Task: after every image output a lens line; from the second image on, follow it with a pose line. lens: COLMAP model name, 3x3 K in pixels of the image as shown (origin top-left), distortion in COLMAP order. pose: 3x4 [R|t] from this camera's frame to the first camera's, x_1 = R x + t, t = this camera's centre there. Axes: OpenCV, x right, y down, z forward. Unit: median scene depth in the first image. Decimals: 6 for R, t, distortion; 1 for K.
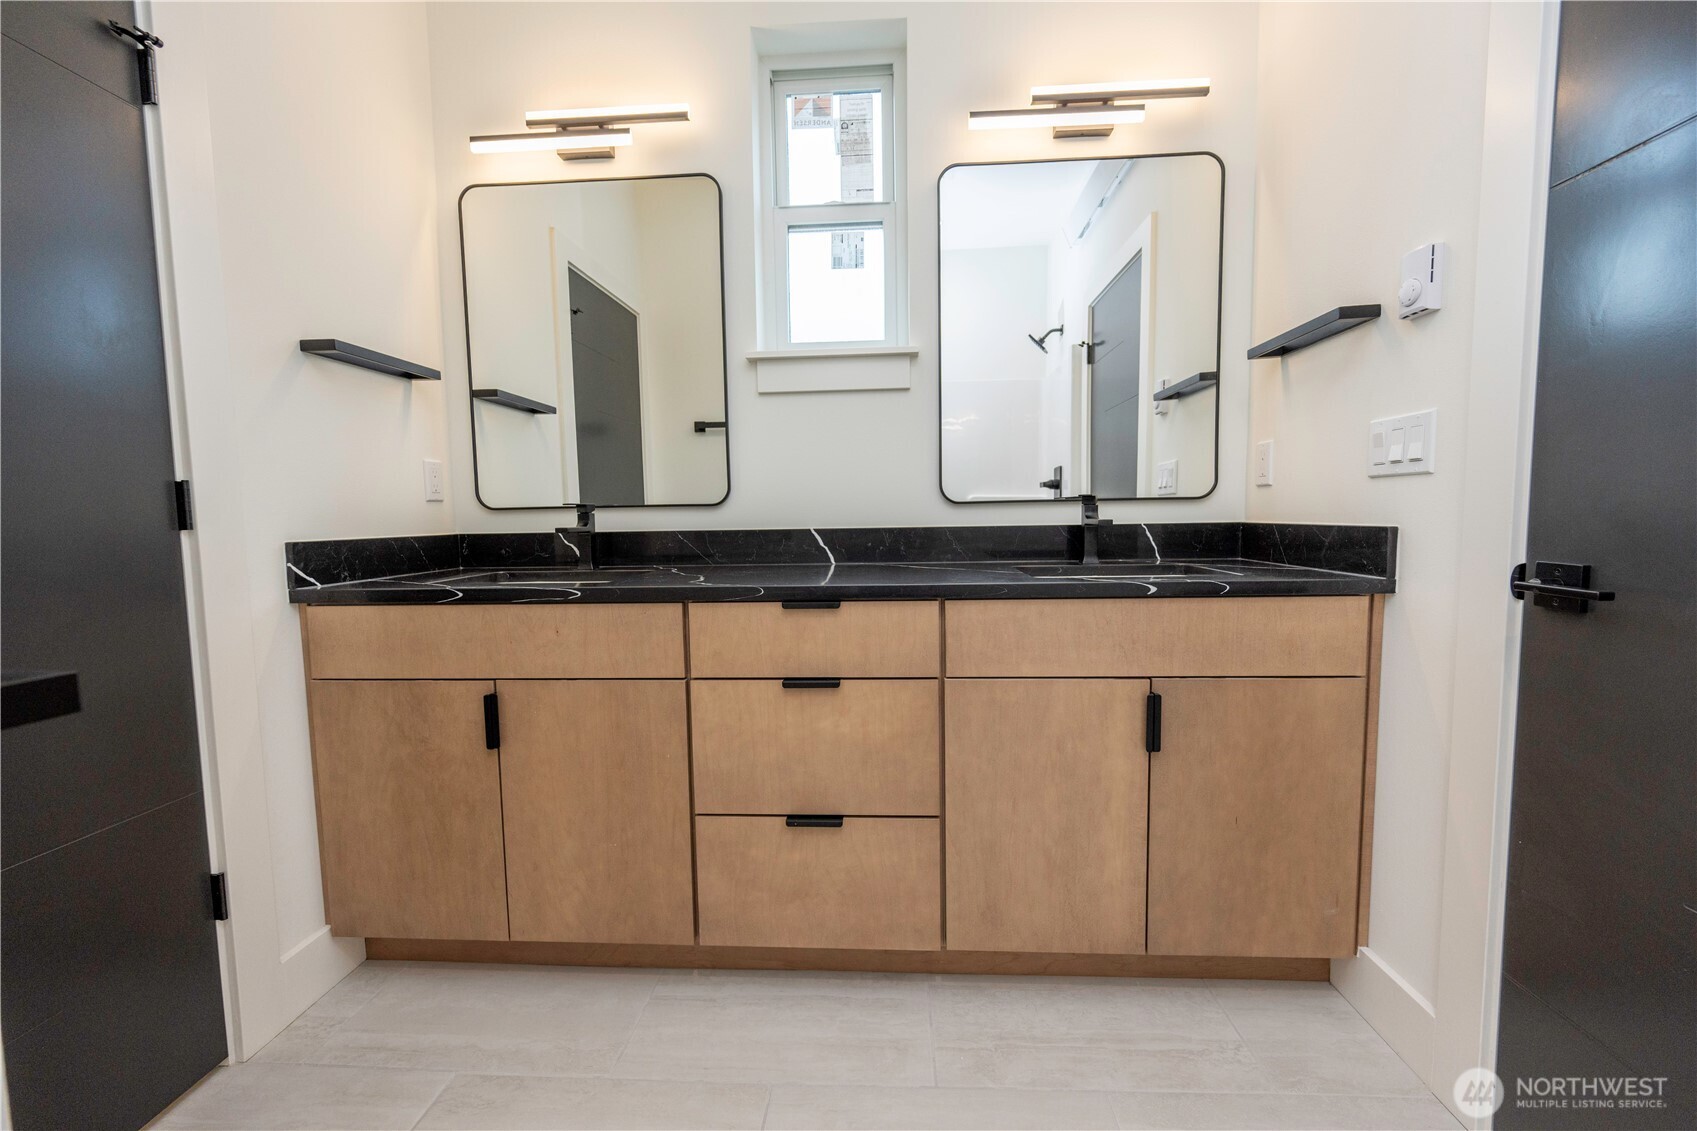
lens RADIAL K [[668.4, 0, 863.8], [0, 668.4, 561.3], [0, 0, 1]] dist [-0.002052, -0.000335]
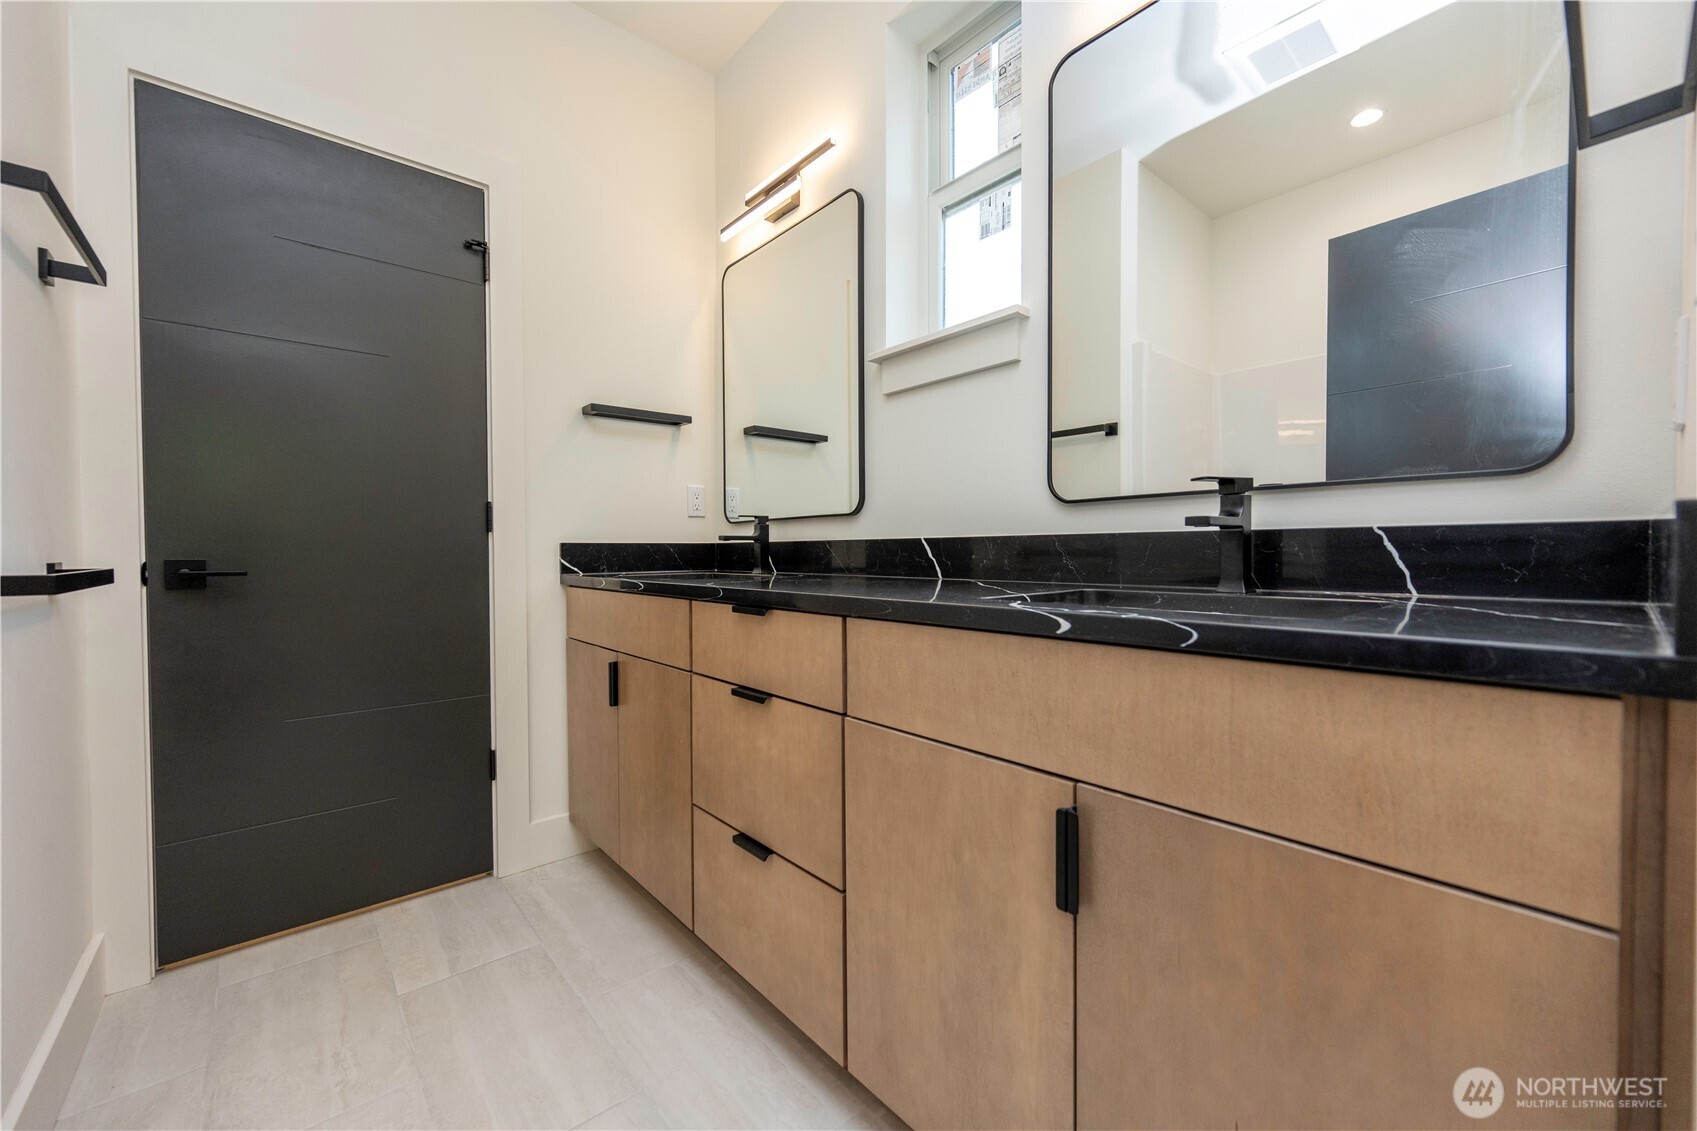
lens RADIAL K [[668.4, 0, 850.8], [0, 668.4, 559.6], [0, 0, 1]] dist [-0.002052, -0.000335]
pose [[0.696887, 0.021940, -0.716846, 0.657268], [-0.055639, 0.998173, -0.023540, 0.008002], [0.715020, 0.056289, 0.696835, 0.421982]]
